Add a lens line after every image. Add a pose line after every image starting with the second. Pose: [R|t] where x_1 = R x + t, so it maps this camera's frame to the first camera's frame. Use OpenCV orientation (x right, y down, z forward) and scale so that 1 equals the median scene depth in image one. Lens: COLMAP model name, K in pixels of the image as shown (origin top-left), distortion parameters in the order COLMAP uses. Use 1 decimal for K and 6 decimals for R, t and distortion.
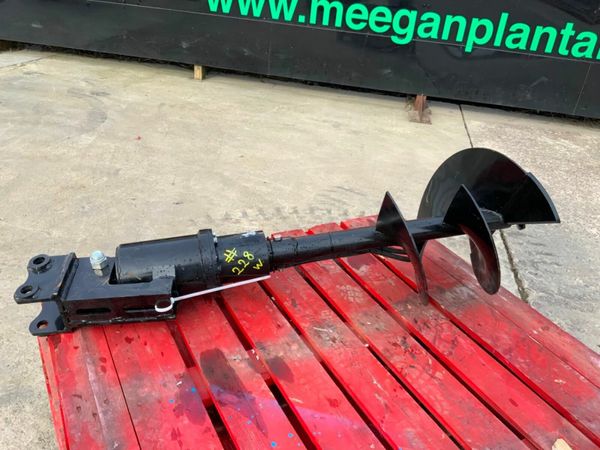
lens RADIAL K [[496.5, 0, 297.8], [0, 496.5, 224.3], [0, 0, 1]] dist [0.066707, -0.129263]
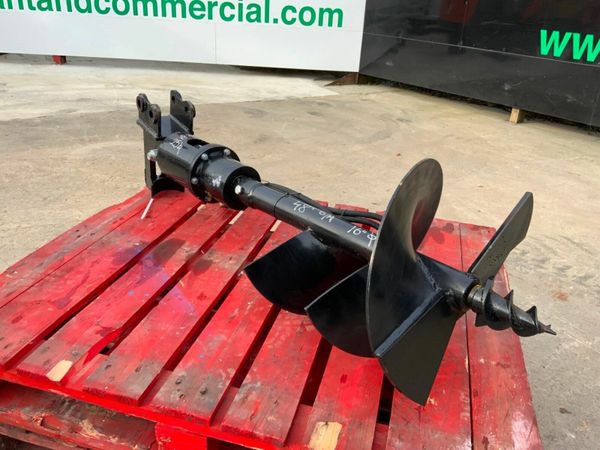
lens RADIAL K [[496.5, 0, 300.7], [0, 496.5, 221.5], [0, 0, 1]] dist [0.066707, -0.129263]
pose [[0.726175, 0.236511, -0.645548, 0.292486], [-0.312711, 0.949841, -0.003773, 0.041397], [0.612276, 0.204610, 0.763710, 0.078248]]
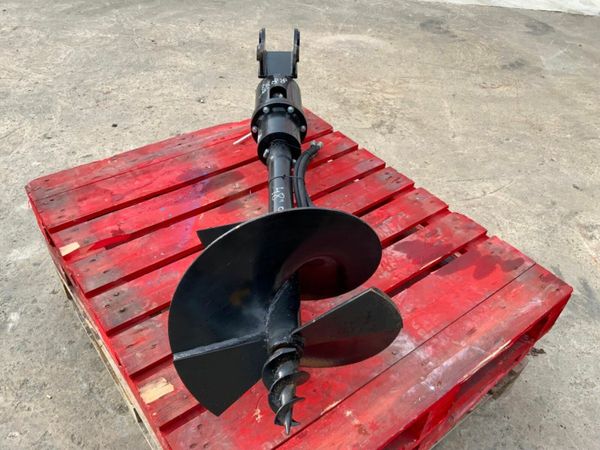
lens RADIAL K [[496.5, 0, 300.7], [0, 496.5, 222.2], [0, 0, 1]] dist [0.066707, -0.129263]
pose [[0.150840, 0.569375, -0.808121, 0.368929], [-0.497007, 0.750325, 0.435885, -0.118372], [0.854536, 0.335893, 0.396162, 0.220432]]
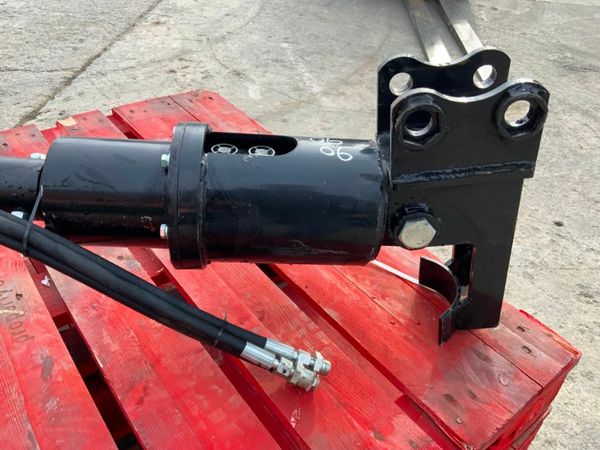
lens RADIAL K [[496.5, 0, 304.0], [0, 496.5, 228.2], [0, 0, 1]] dist [0.066707, -0.129263]
pose [[-0.975021, -0.037381, -0.218944, -0.051792], [-0.214152, 0.419729, 0.882024, -0.134087], [0.058926, 0.906879, -0.417250, 0.439334]]
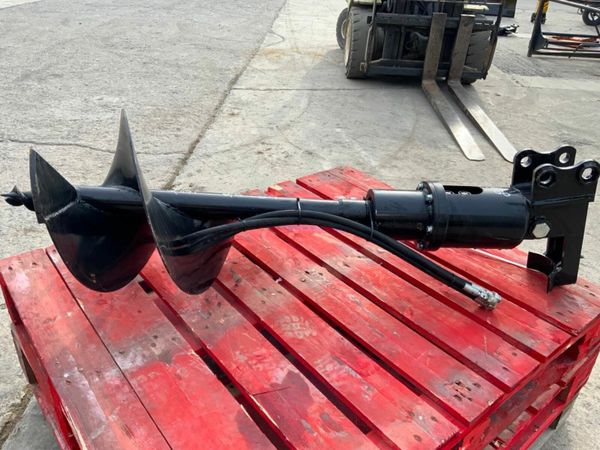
lens RADIAL K [[496.5, 0, 302.1], [0, 496.5, 227.9], [0, 0, 1]] dist [0.066707, -0.129263]
pose [[-0.974318, -0.047517, -0.220105, 0.118153], [-0.210021, 0.544301, 0.812175, -0.248085], [0.081211, 0.837543, -0.540302, 0.550450]]
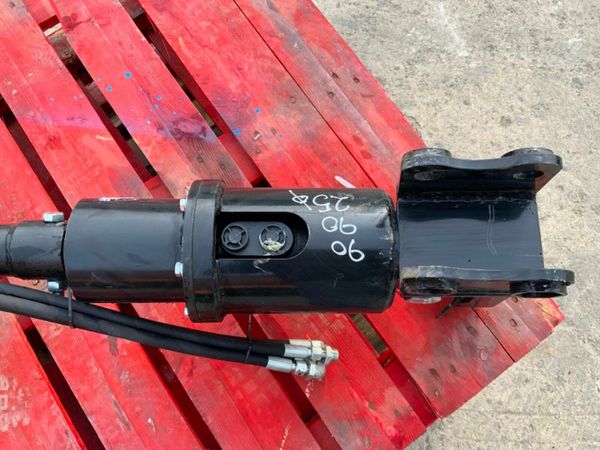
lens RADIAL K [[496.5, 0, 302.8], [0, 496.5, 226.6], [0, 0, 1]] dist [0.066707, -0.129263]
pose [[-0.988160, 0.079324, -0.131327, -0.062268], [-0.146776, -0.239516, 0.959734, -0.151475], [0.044675, 0.967646, 0.248323, 0.302265]]
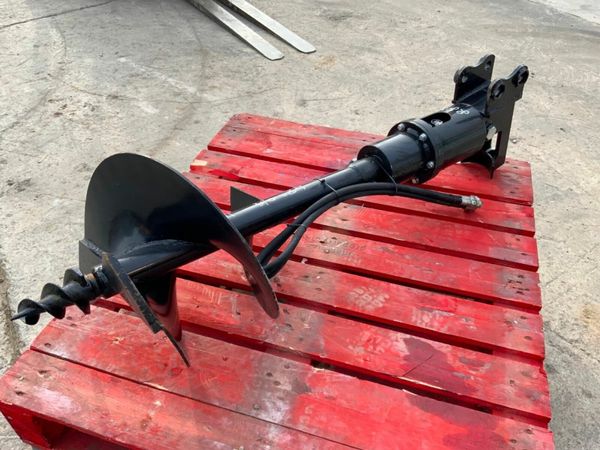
lens RADIAL K [[496.5, 0, 301.7], [0, 496.5, 226.8], [0, 0, 1]] dist [0.066707, -0.129263]
pose [[-0.711454, 0.357703, -0.604882, 0.271403], [-0.405228, 0.494405, 0.768995, -0.214618], [0.574129, 0.792220, -0.206795, 0.431797]]
